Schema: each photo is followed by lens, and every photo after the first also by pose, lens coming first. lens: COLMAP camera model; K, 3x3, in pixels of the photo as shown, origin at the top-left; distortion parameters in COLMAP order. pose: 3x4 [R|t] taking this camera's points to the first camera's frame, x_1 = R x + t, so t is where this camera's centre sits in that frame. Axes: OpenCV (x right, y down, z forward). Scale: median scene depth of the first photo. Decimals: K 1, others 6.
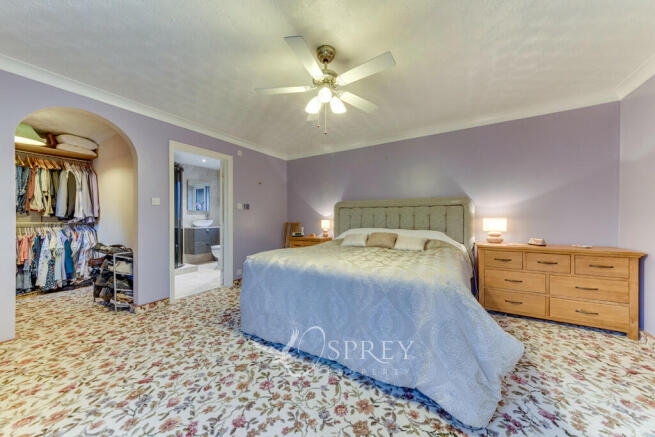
lens RADIAL K [[231.7, 0, 327.5], [0, 231.7, 218.5], [0, 0, 1]] dist [0.000045, 0.000011]
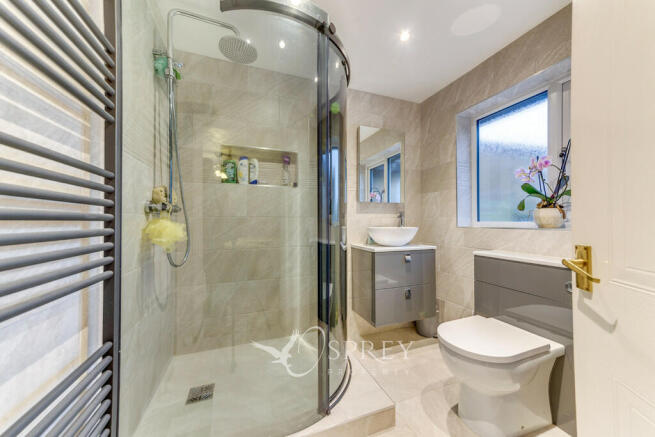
lens RADIAL K [[231.7, 0, 327.5], [0, 231.7, 218.5], [0, 0, 1]] dist [0.000045, 0.000011]
pose [[0.785256, -0.002955, -0.619164, -0.372207], [0.000914, 0.999993, -0.003613, -0.005668], [0.619170, 0.002271, 0.785253, 0.610453]]
